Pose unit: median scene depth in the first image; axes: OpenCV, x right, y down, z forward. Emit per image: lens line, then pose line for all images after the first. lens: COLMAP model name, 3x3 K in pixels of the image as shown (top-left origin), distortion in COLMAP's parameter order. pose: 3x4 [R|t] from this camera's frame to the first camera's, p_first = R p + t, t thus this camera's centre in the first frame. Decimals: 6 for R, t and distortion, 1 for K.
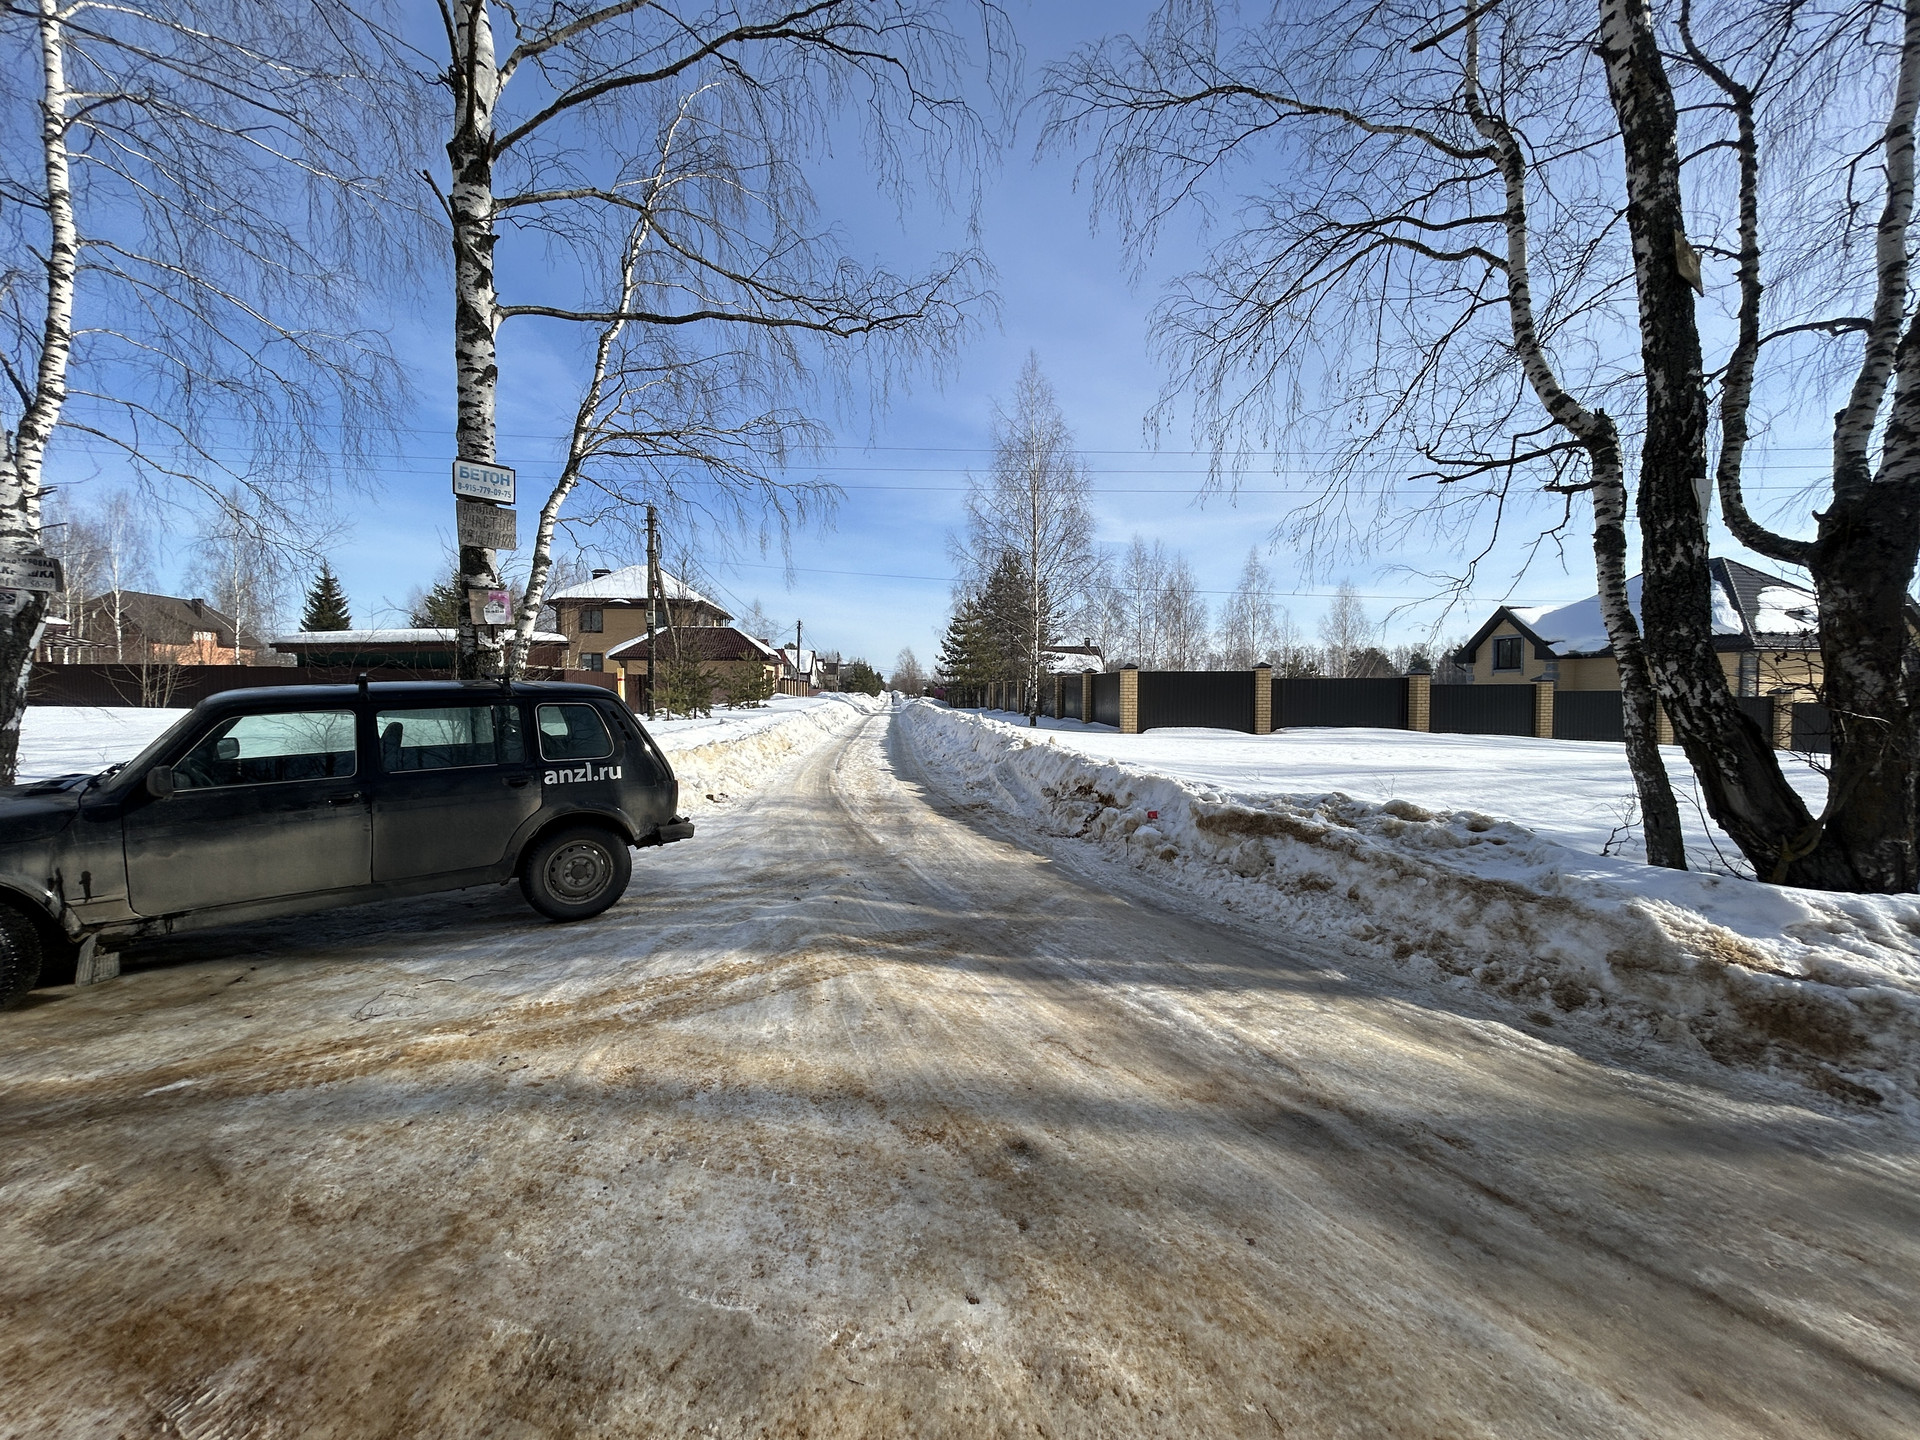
lens RADIAL K [[768.1, 0, 962.0], [0, 768.1, 720.5], [0, 0, 1]] dist [0.000135, -0.000063]
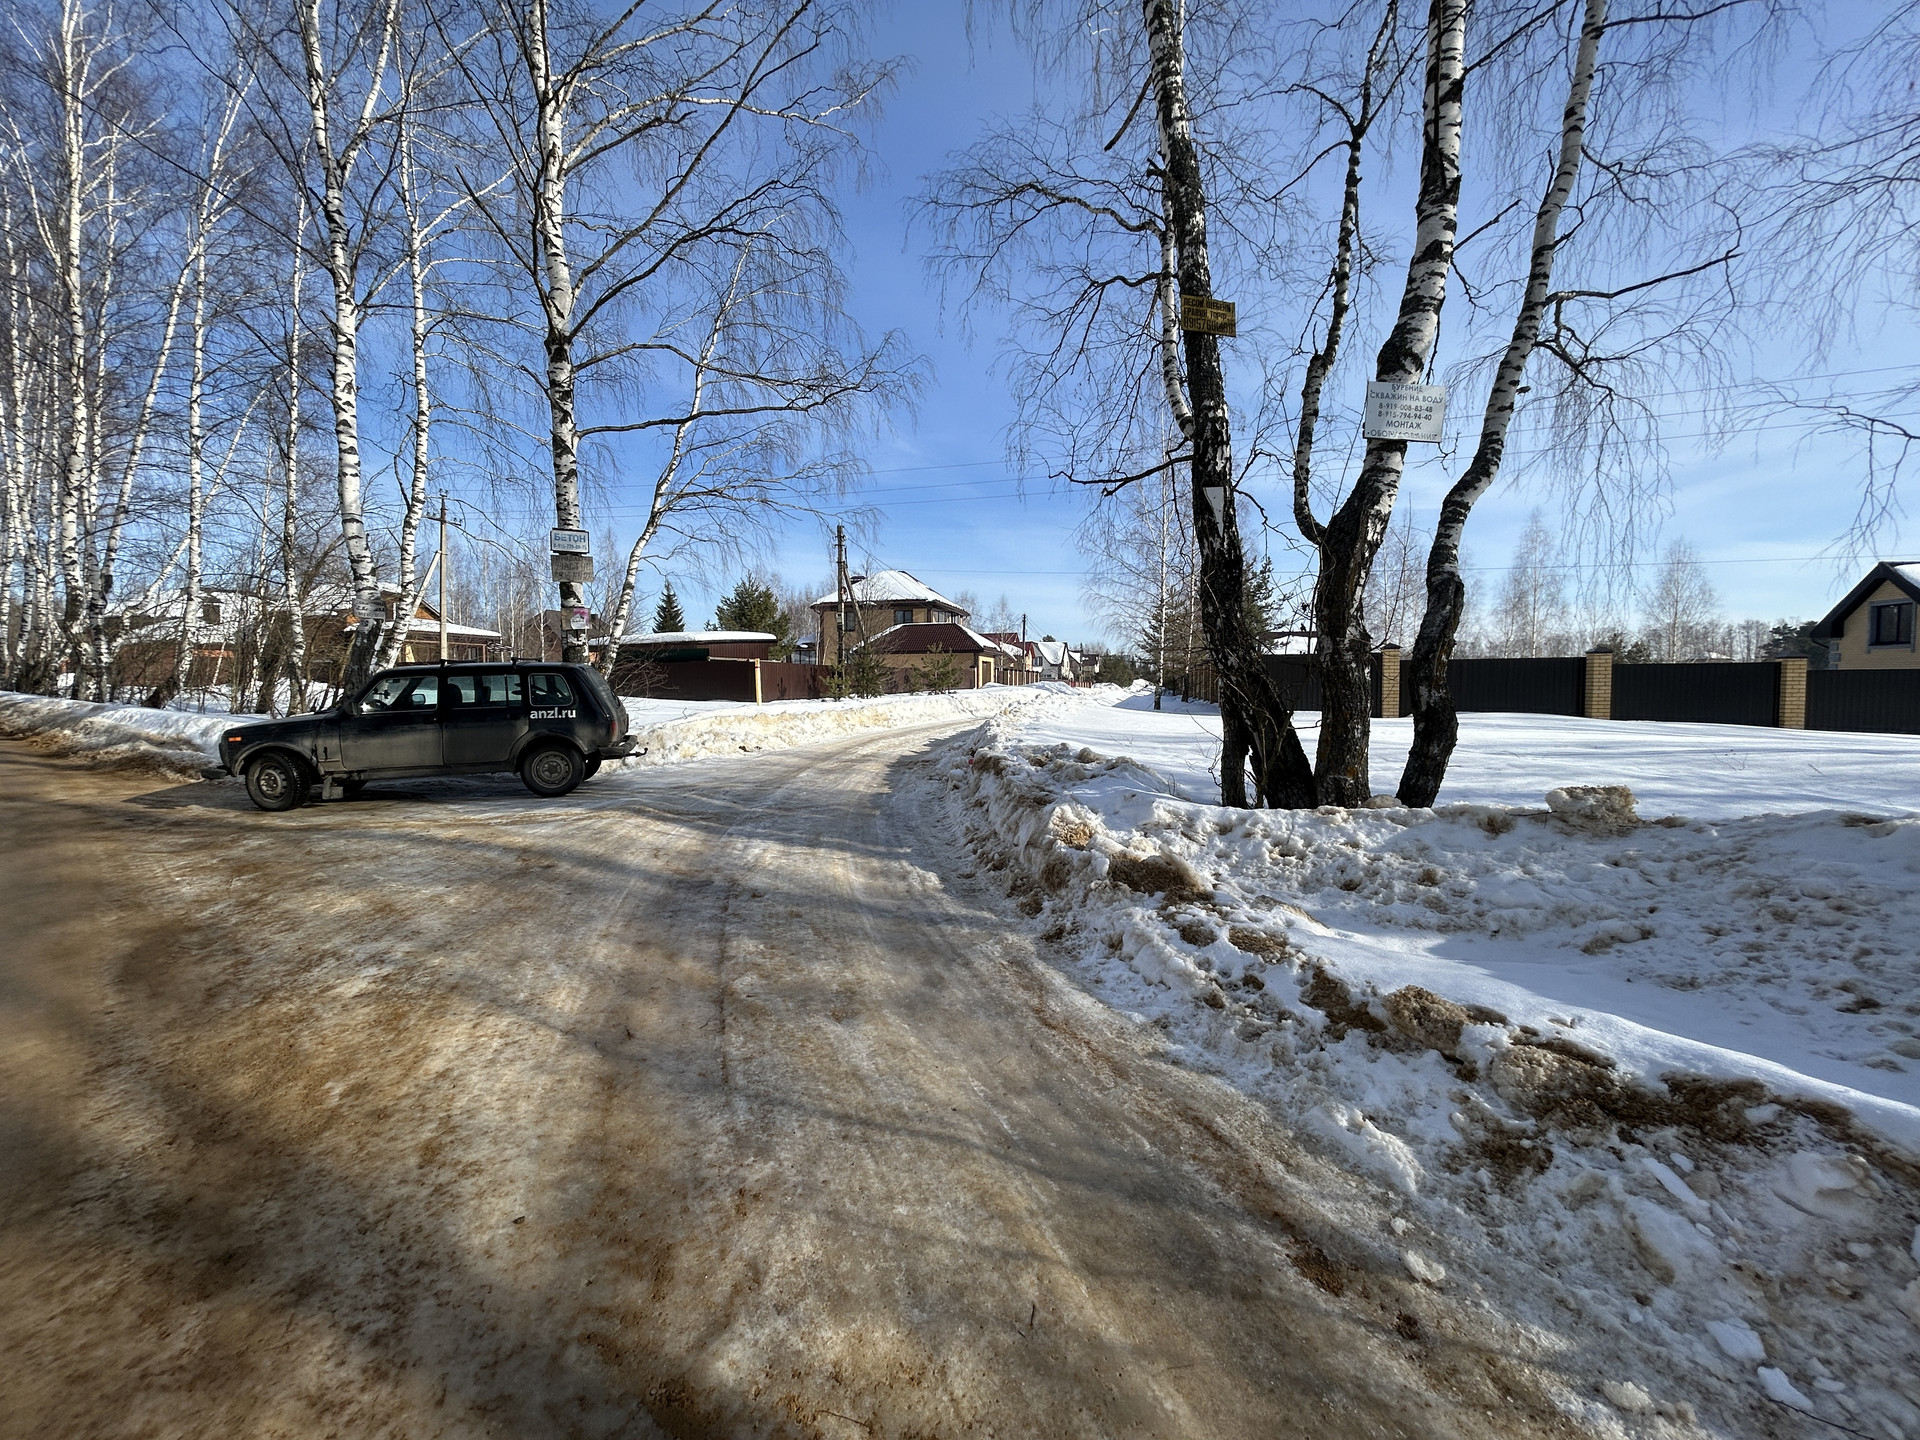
lens RADIAL K [[774.6, 0, 960.0], [0, 774.6, 720.0], [0, 0, 1]] dist [-0.001371, 0.000320]
pose [[0.935812, 0.011570, -0.352310, 0.706526], [-0.008437, 0.999910, 0.010428, 0.040556], [0.352399, -0.006786, 0.935825, -0.233499]]
